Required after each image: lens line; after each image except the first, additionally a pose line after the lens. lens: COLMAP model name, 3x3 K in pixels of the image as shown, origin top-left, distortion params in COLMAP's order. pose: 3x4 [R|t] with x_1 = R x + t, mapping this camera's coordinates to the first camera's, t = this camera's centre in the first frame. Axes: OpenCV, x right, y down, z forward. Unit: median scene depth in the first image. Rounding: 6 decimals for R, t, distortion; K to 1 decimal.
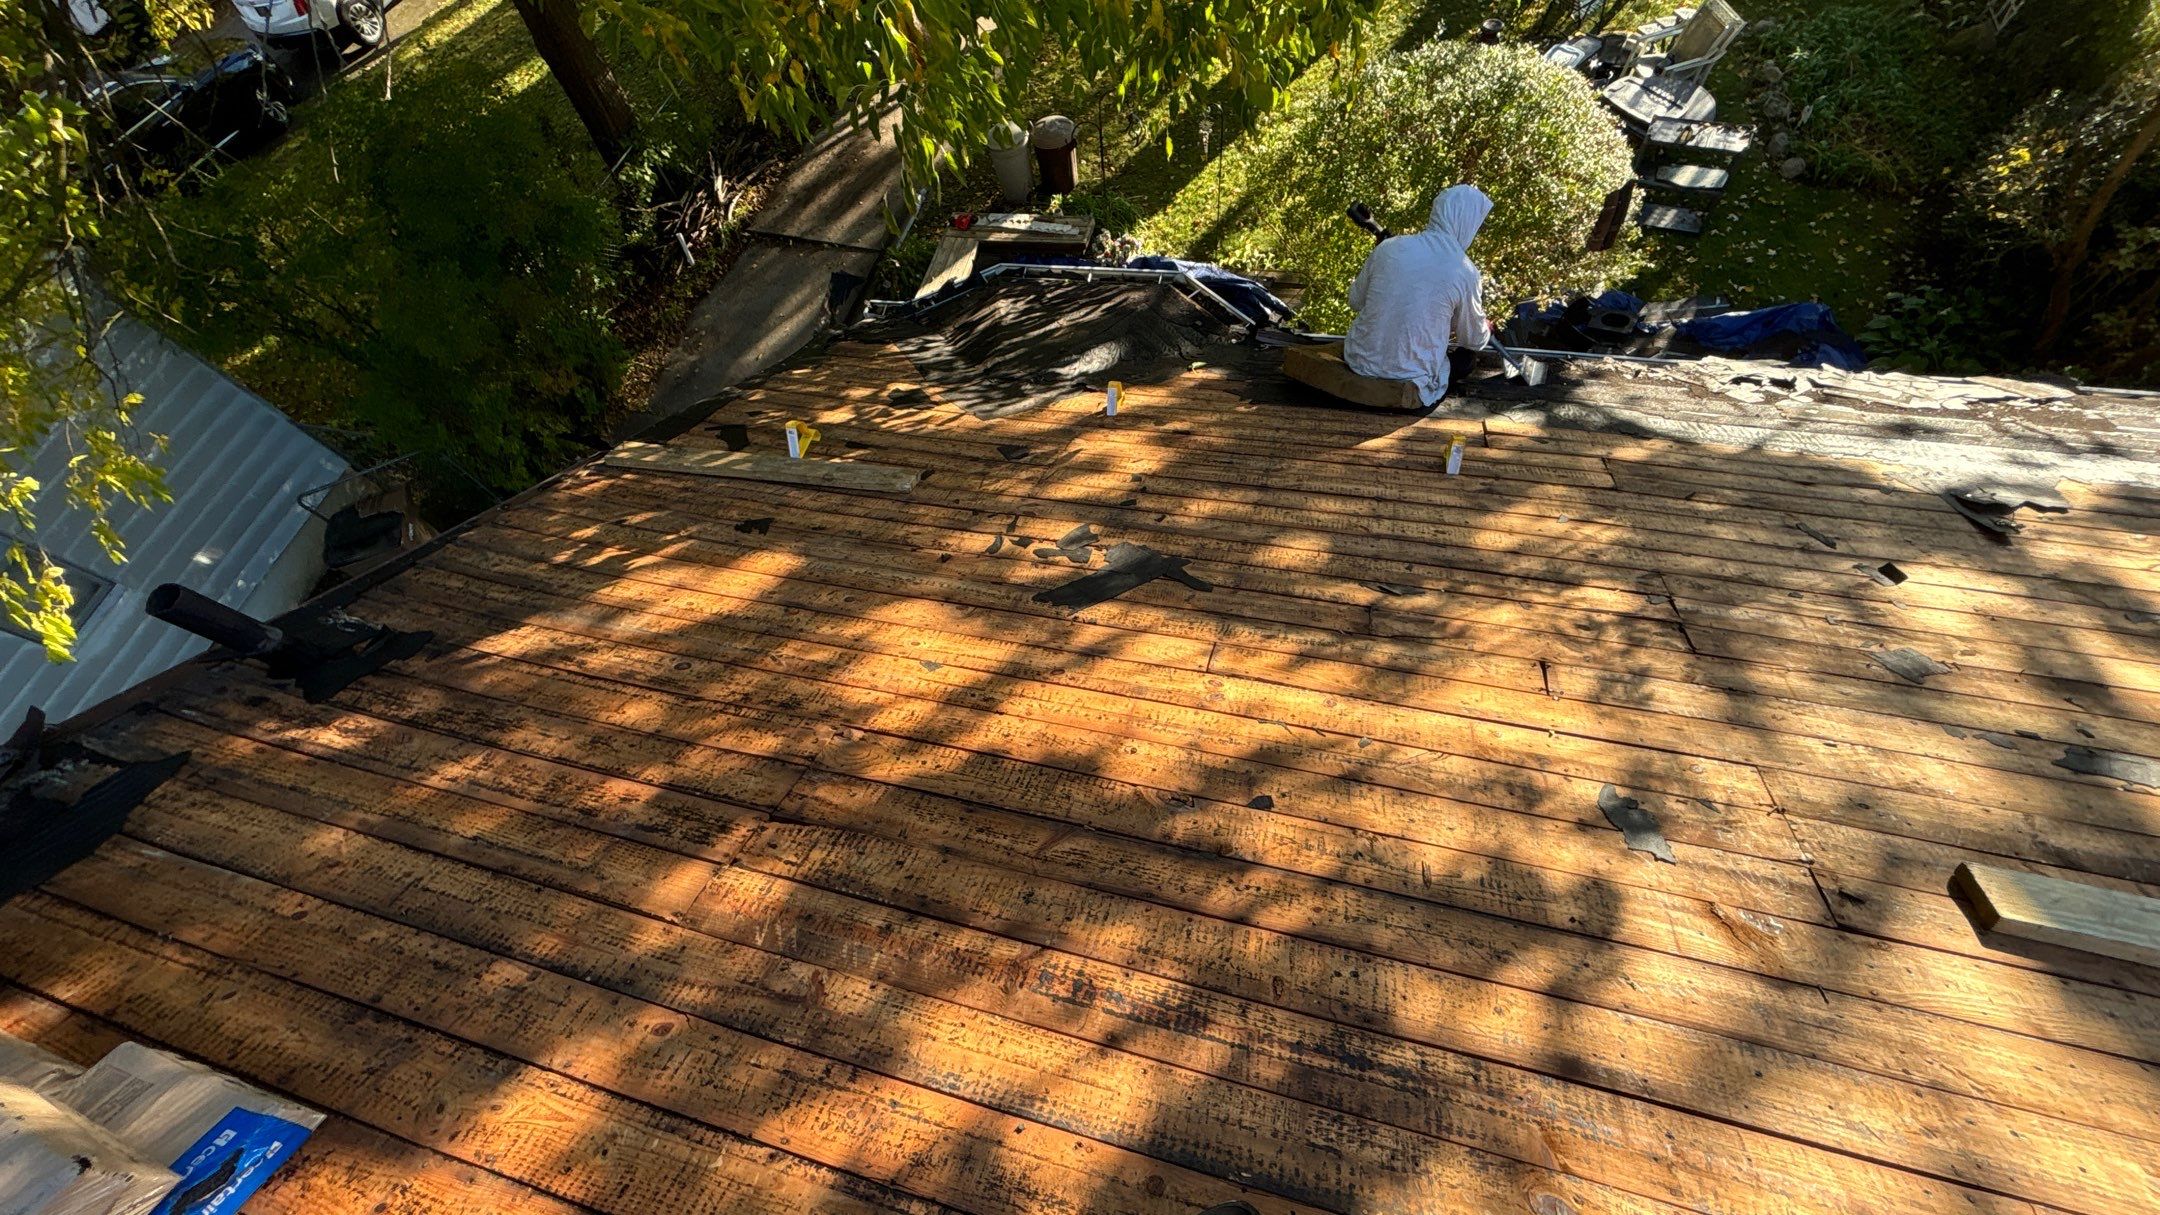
lens RADIAL K [[877.1, 0, 1074.4], [0, 877.1, 607.6], [0, 0, 1]] dist [0.001662, -0.000458]
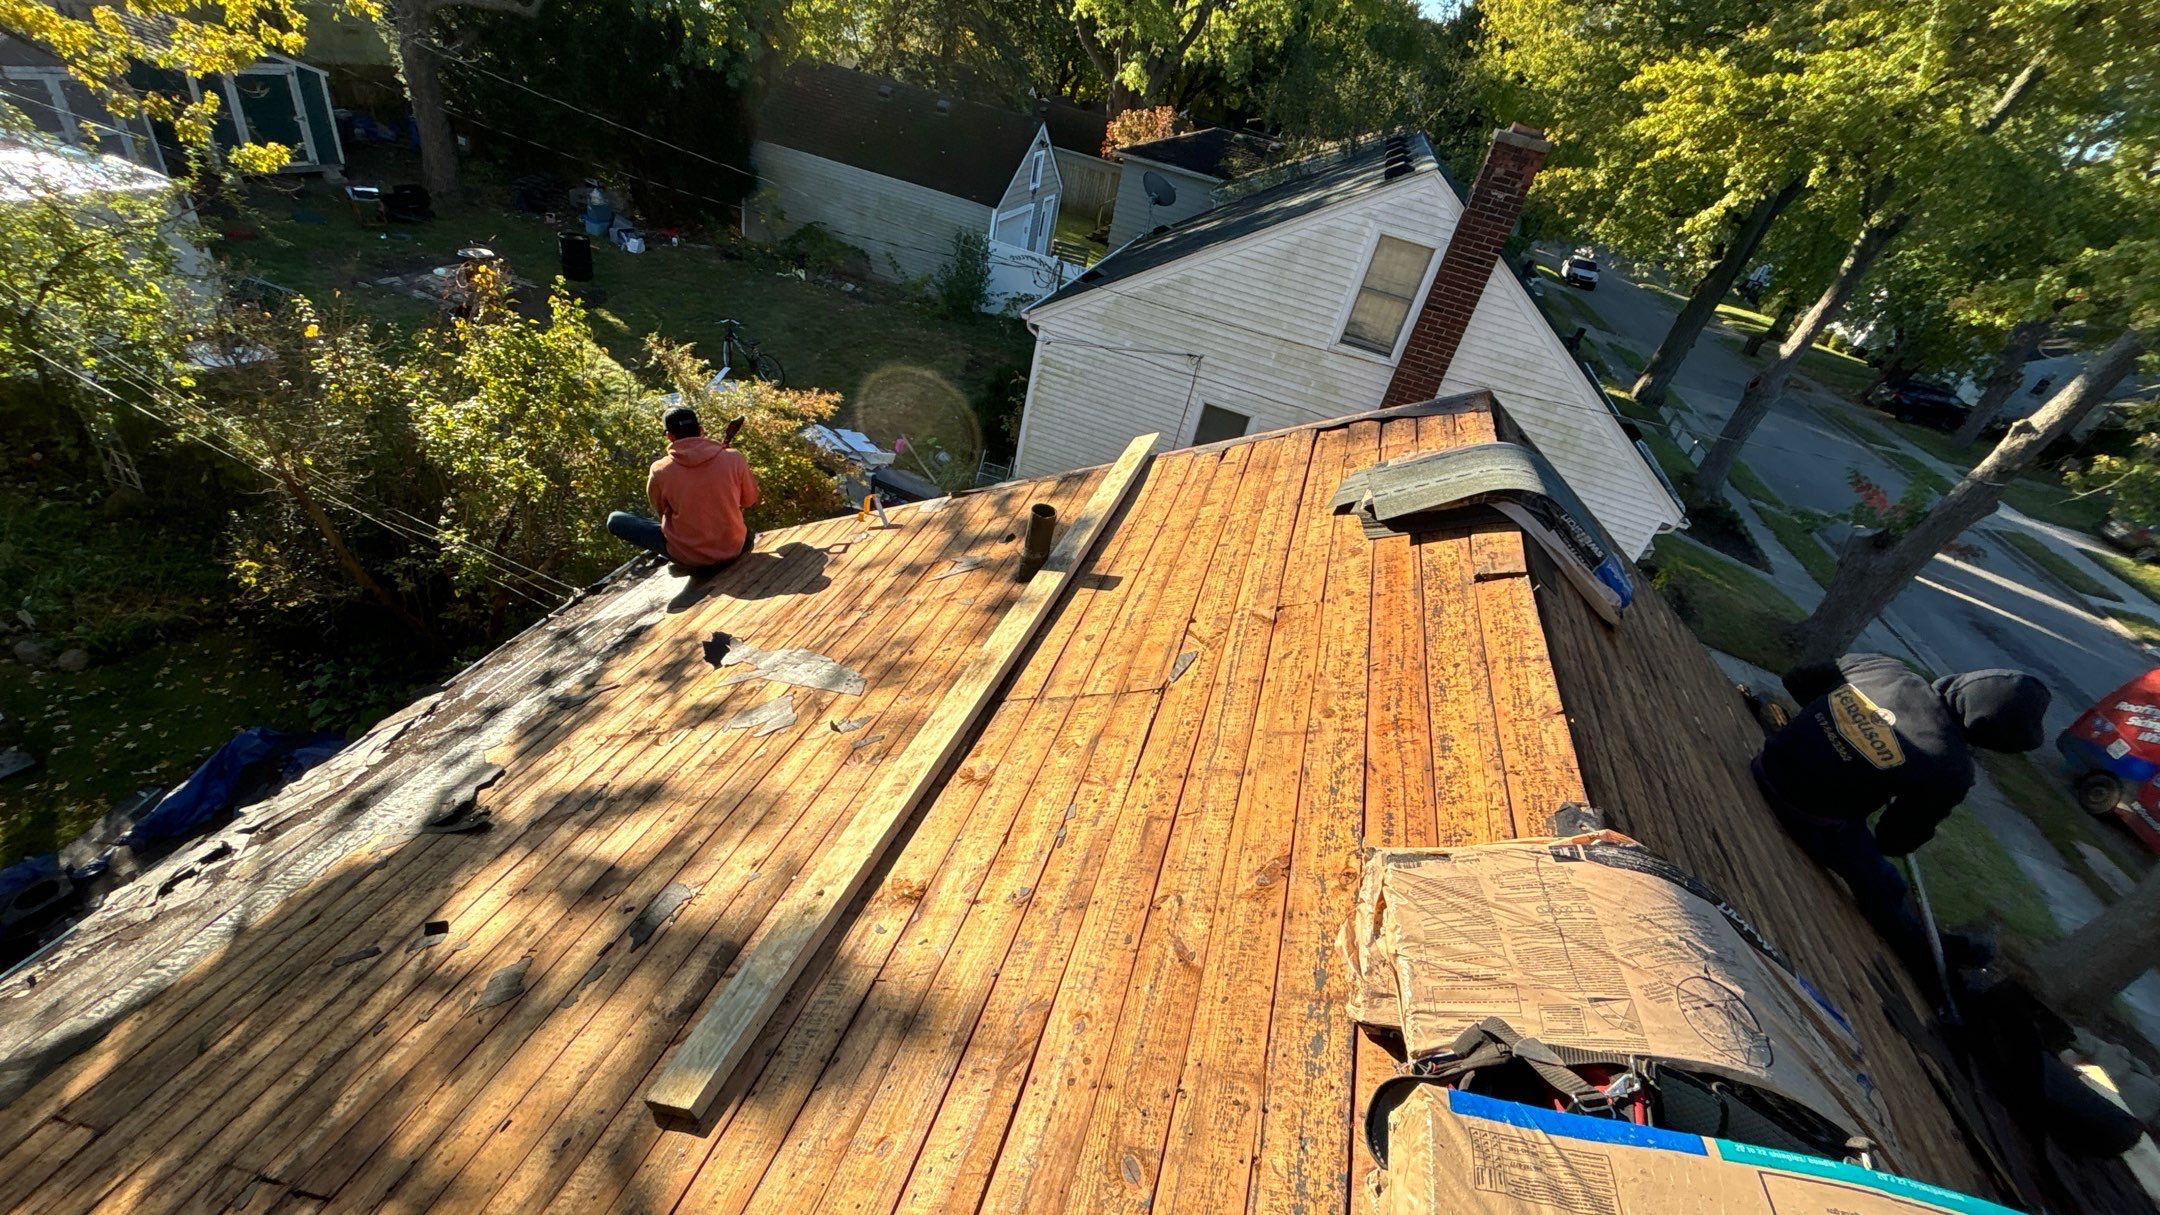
lens RADIAL K [[866.1, 0, 1082.8], [0, 866.1, 627.8], [0, 0, 1]] dist [0.024071, -0.008890]
pose [[-0.003091, -0.450629, 0.892706, 0.132030], [0.760474, 0.578634, 0.294722, 0.020594], [-0.649361, 0.679791, 0.340903, -0.040428]]
